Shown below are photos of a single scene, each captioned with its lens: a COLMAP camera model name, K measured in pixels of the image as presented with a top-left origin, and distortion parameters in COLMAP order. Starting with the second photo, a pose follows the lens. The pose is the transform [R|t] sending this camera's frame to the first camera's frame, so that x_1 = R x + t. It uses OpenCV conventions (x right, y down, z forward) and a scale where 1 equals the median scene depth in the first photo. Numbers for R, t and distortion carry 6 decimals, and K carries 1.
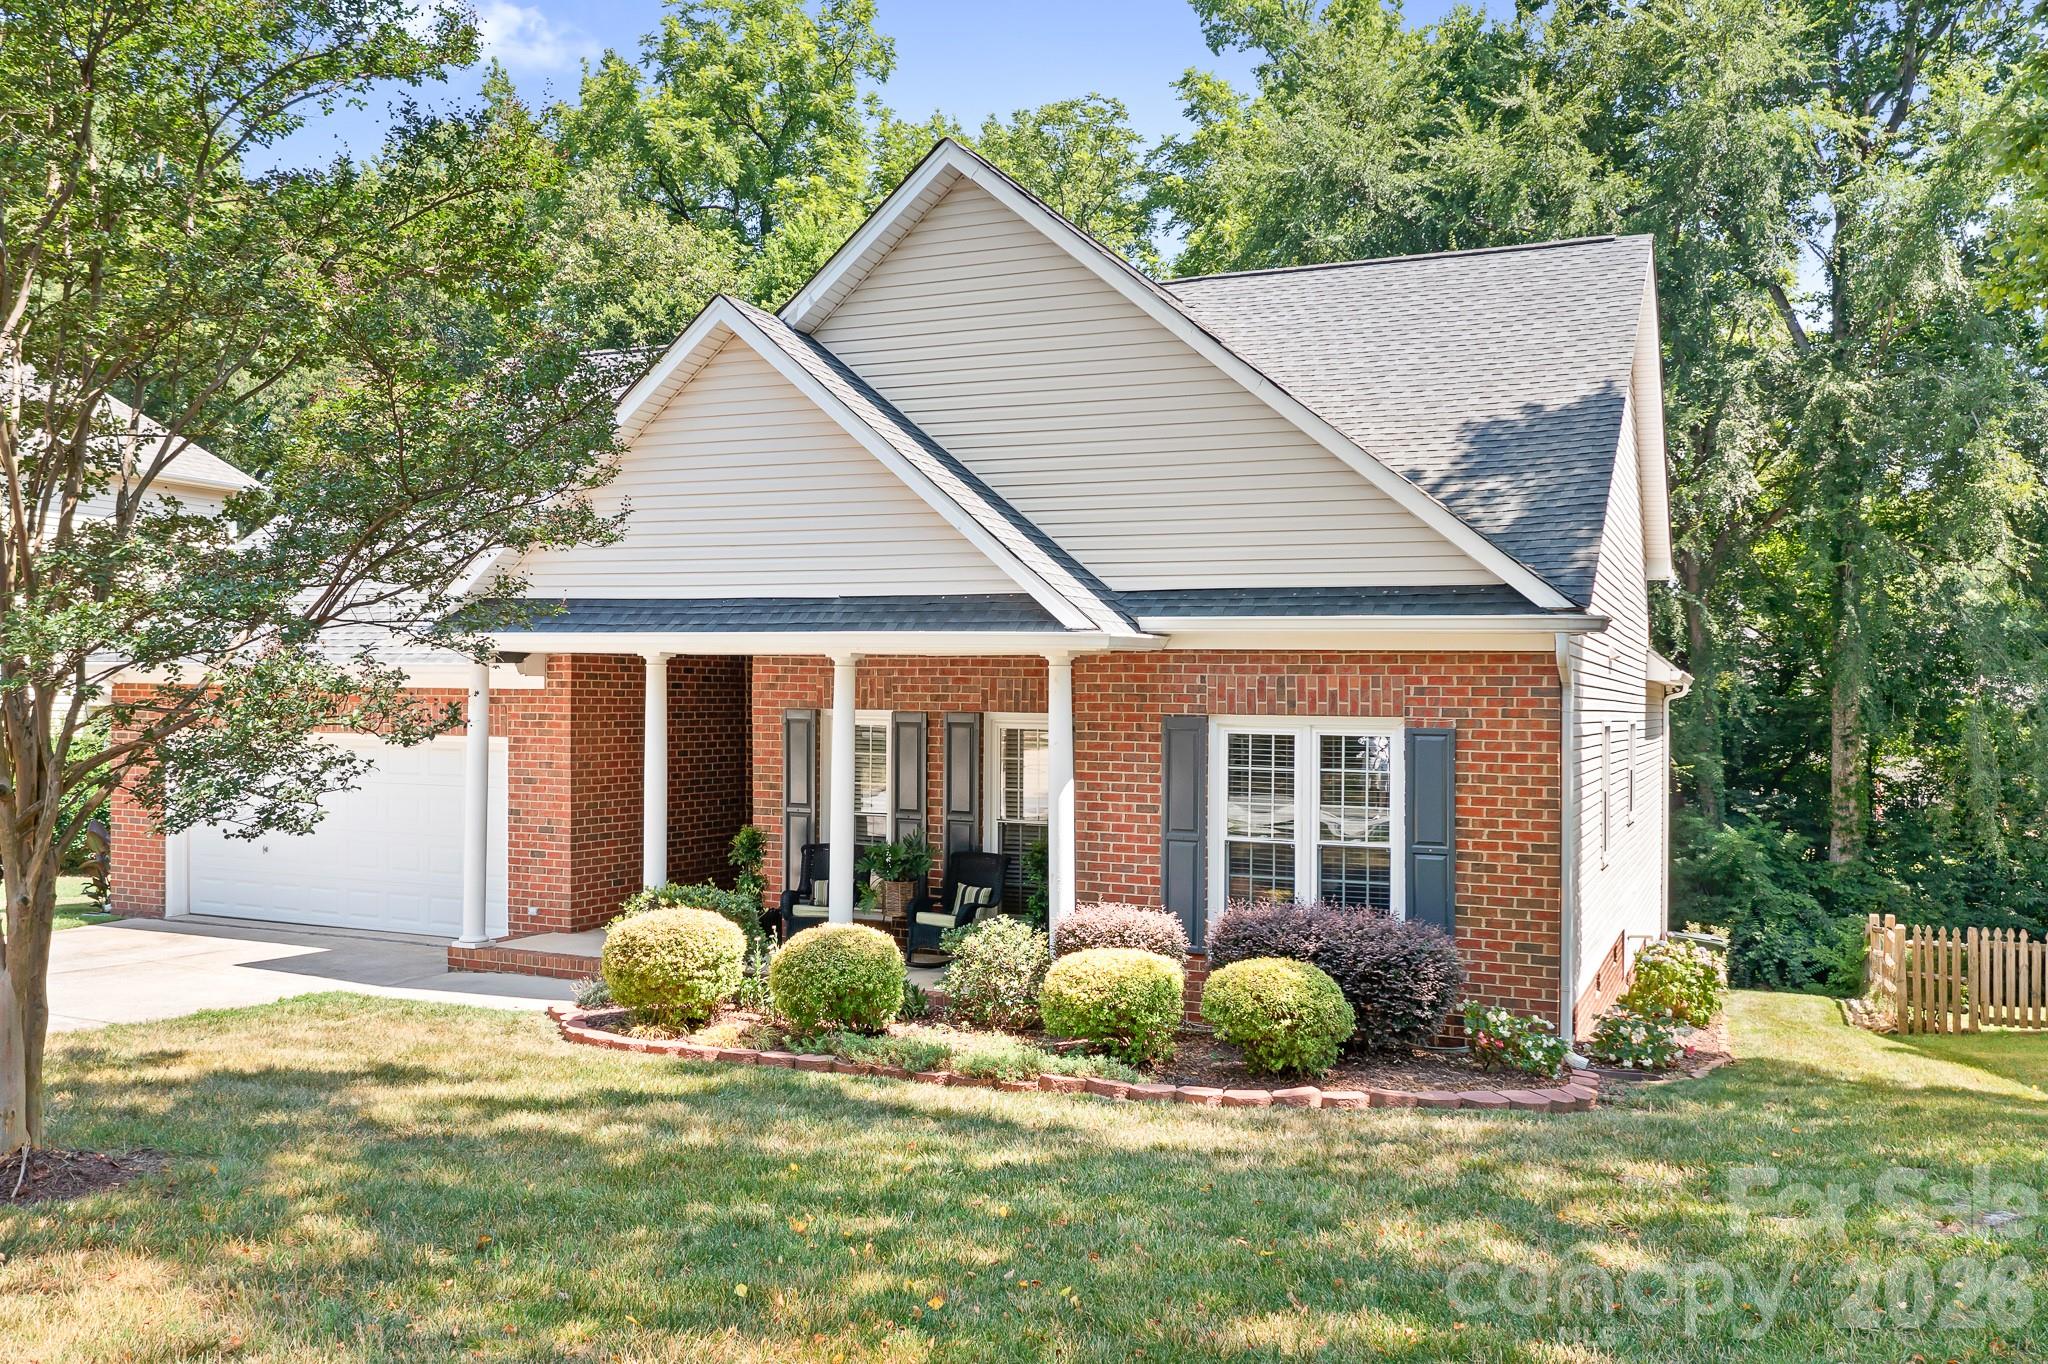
lens RADIAL K [[1633.1, 0, 1036.9], [0, 1633.1, 676.2], [0, 0, 1]] dist [-0.007976, 0.002671]
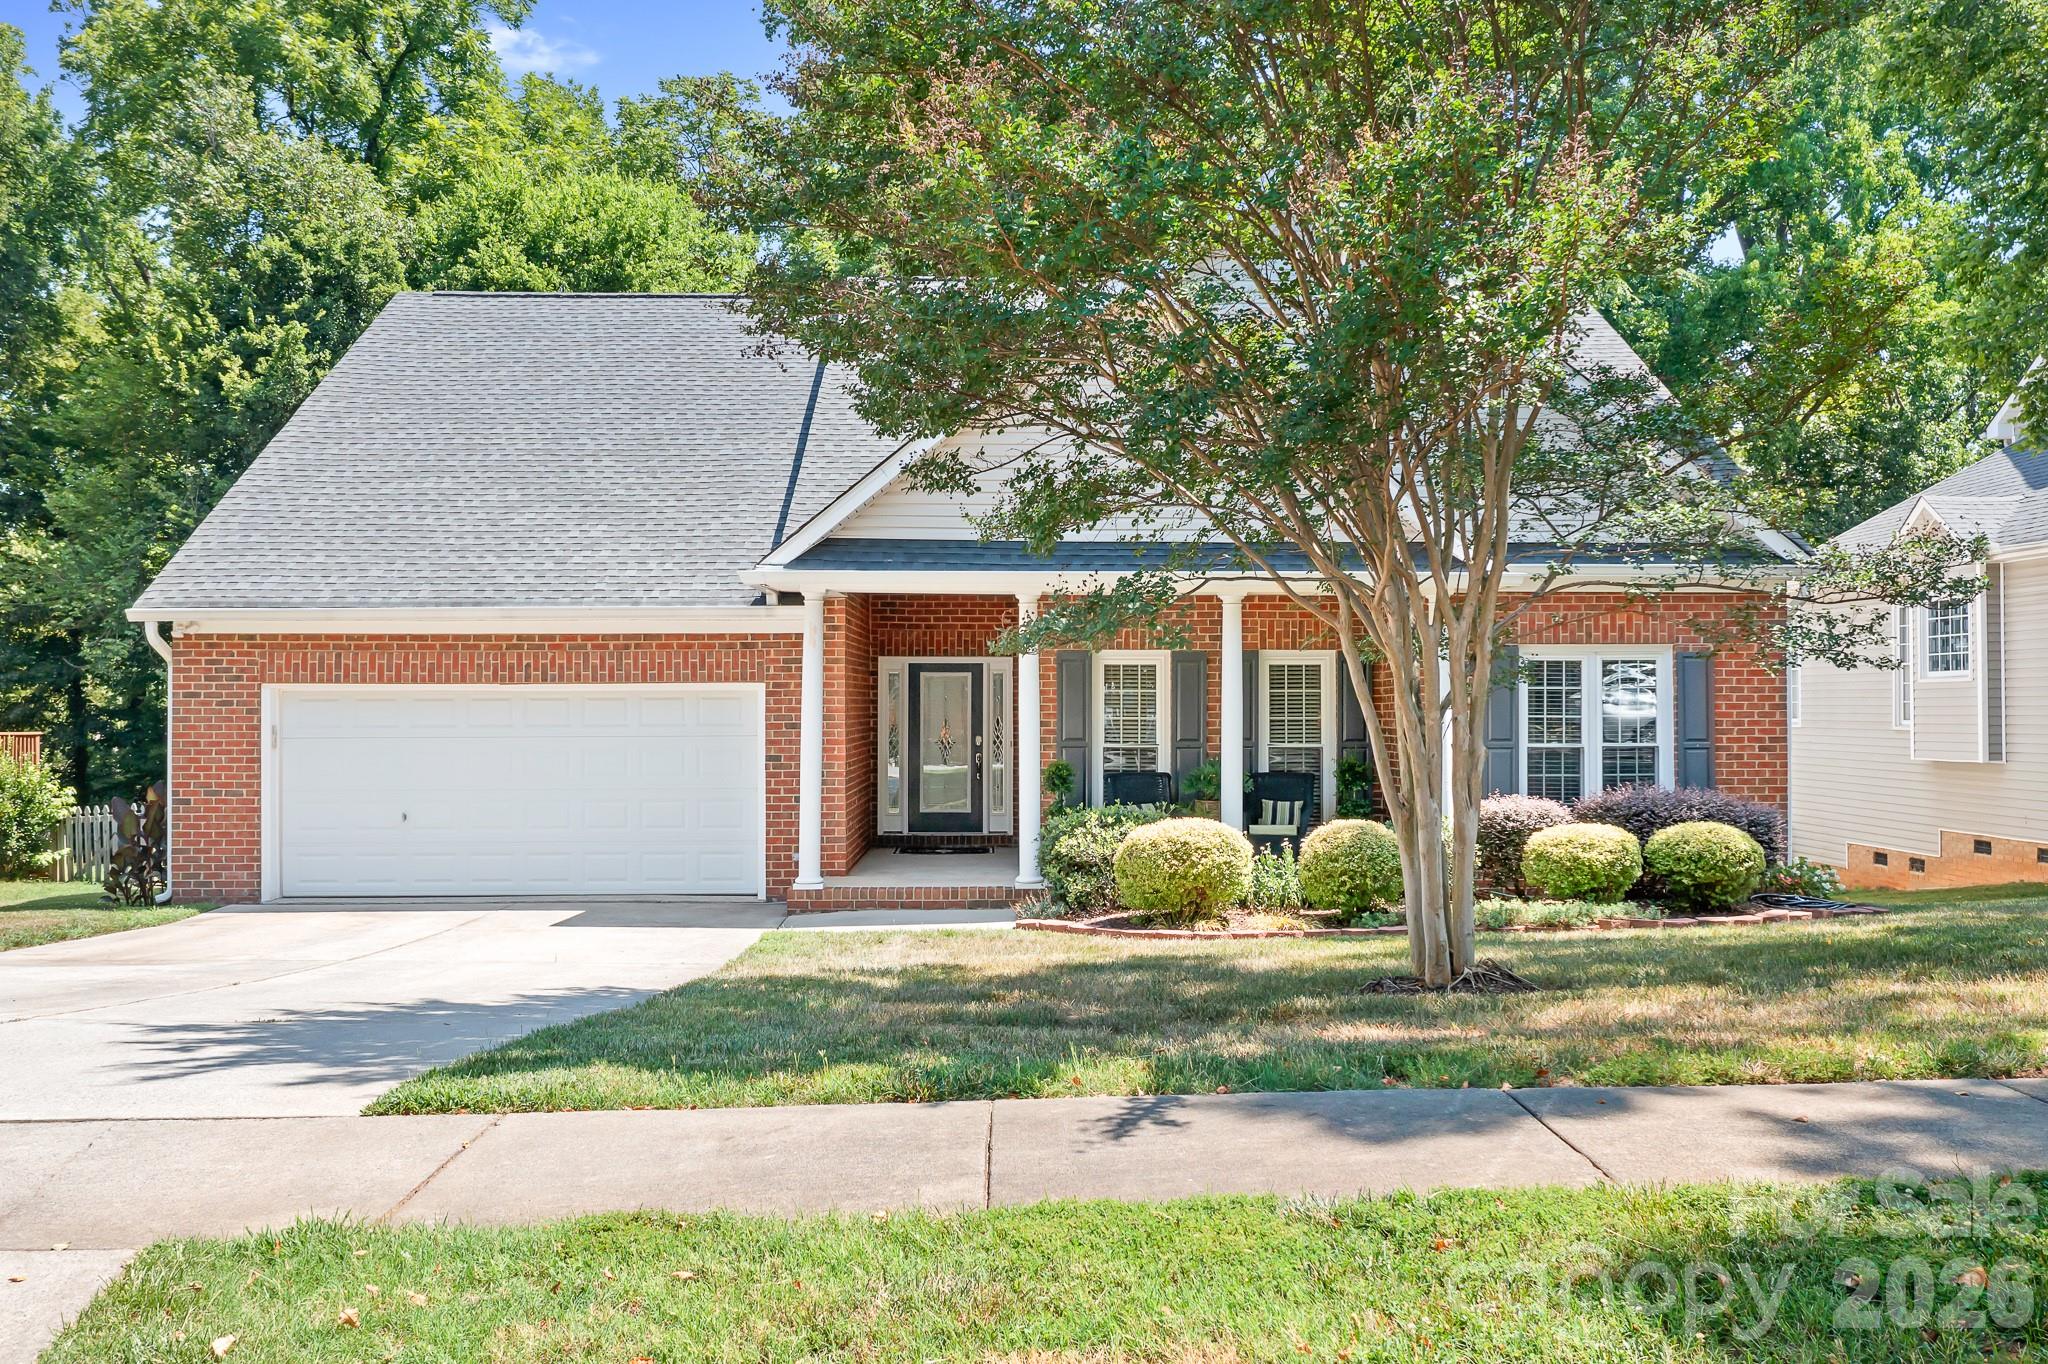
lens RADIAL K [[1633.1, 0, 1034.8], [0, 1633.1, 692.5], [0, 0, 1]] dist [-0.007976, 0.002671]
pose [[0.903119, -0.013492, 0.429179, -0.765069], [0.009275, 0.999886, 0.011916, 0.041996], [-0.429290, -0.006781, 0.903141, 0.044831]]
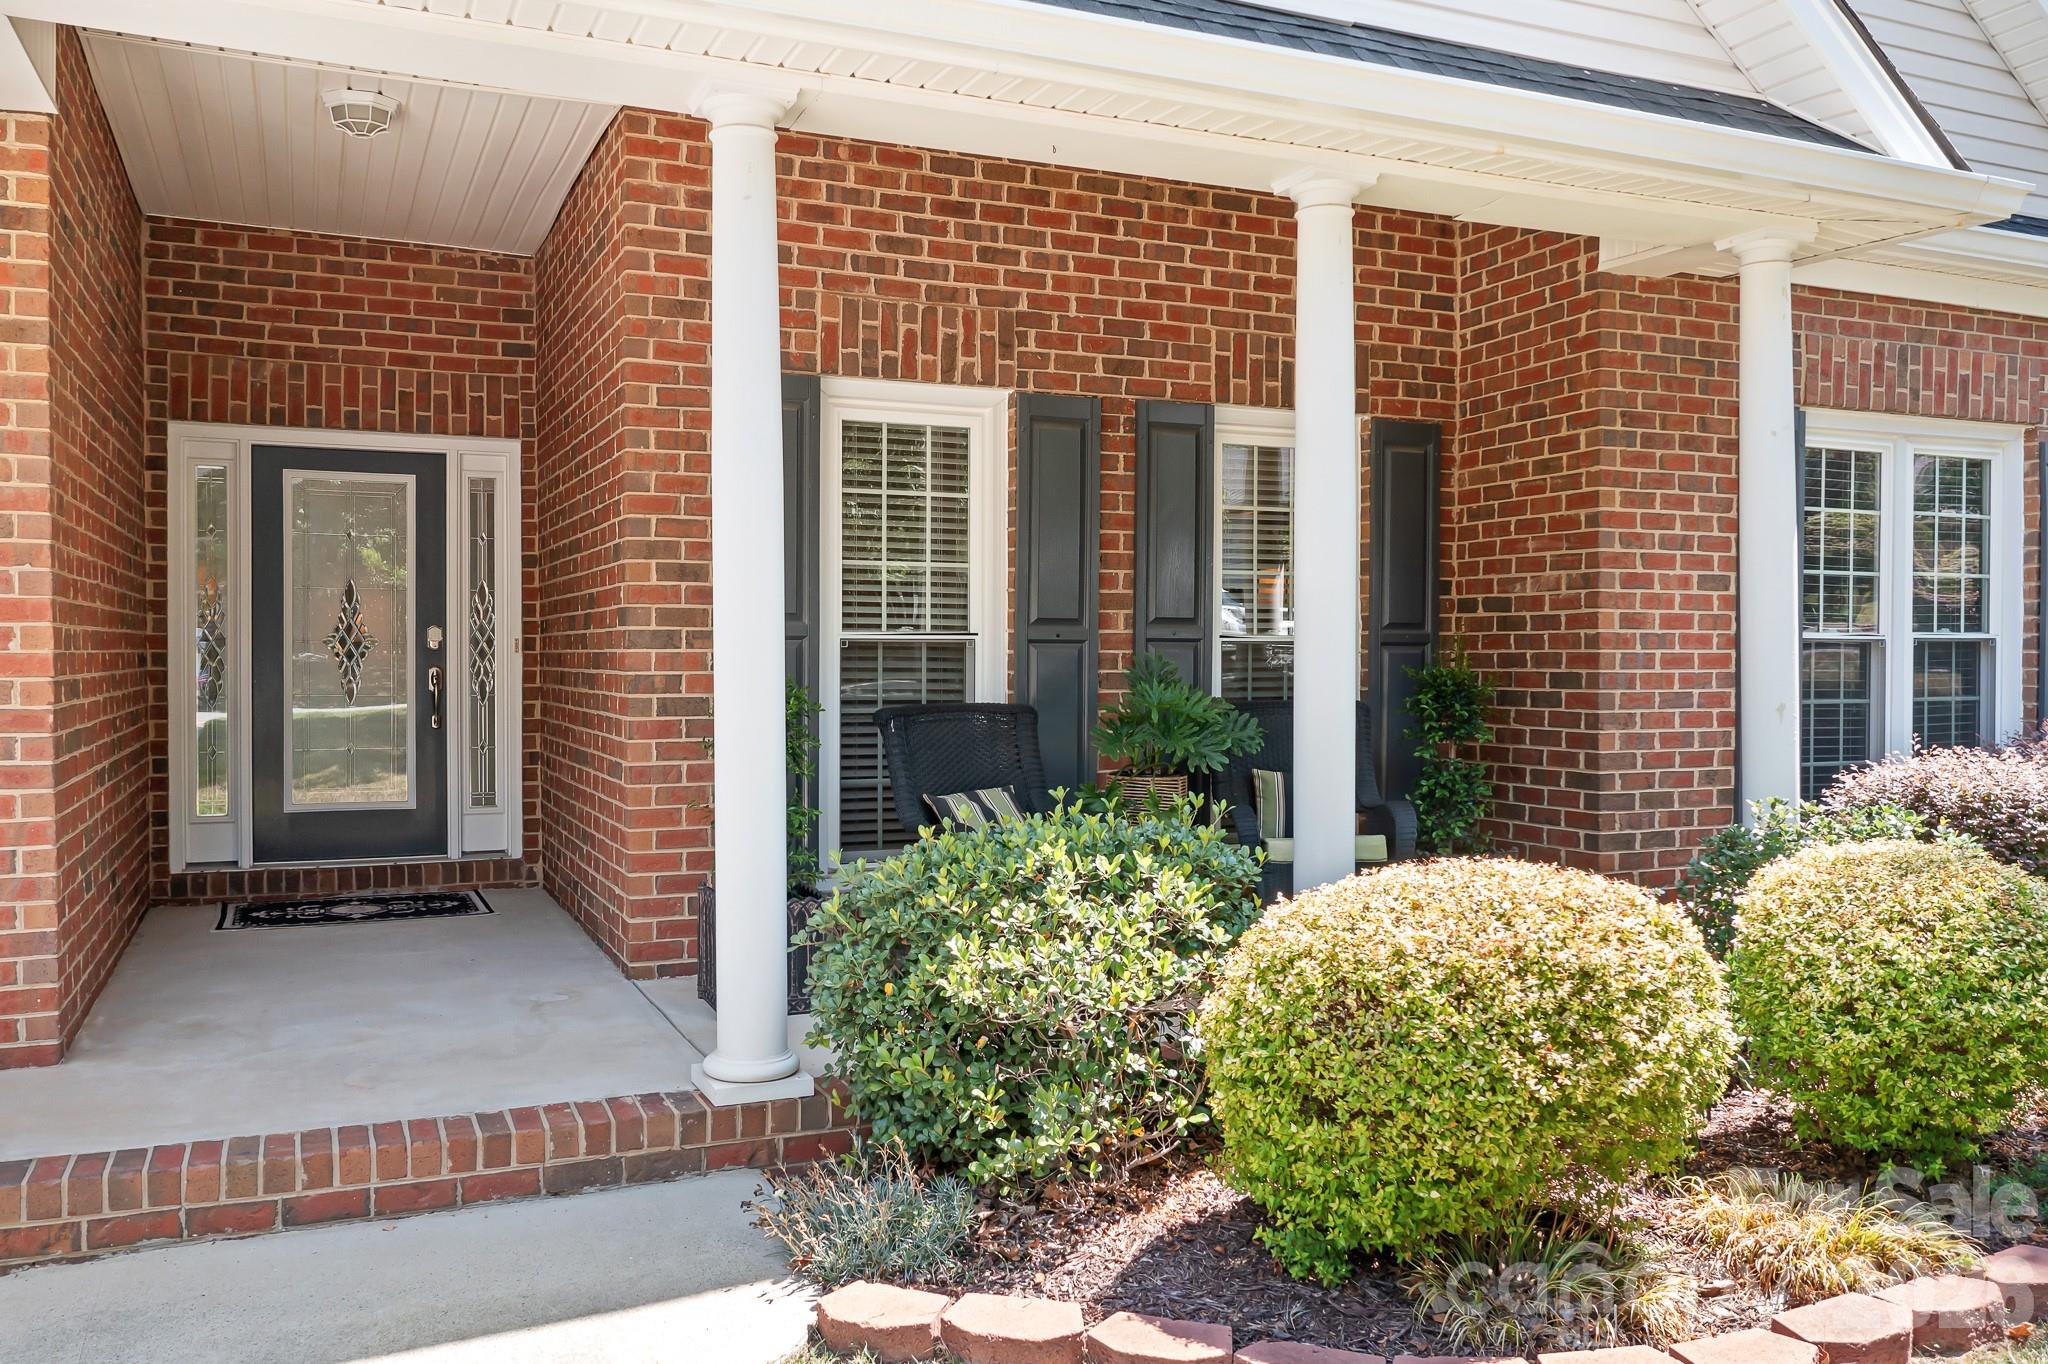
lens RADIAL K [[1633.1, 0, 1015.8], [0, 1633.1, 682.0], [0, 0, 1]] dist [-0.007976, 0.002671]
pose [[0.672177, -0.028893, 0.739827, -0.482363], [-0.002347, 0.999150, 0.041153, 0.094721], [-0.740387, -0.029399, 0.671538, 0.838457]]
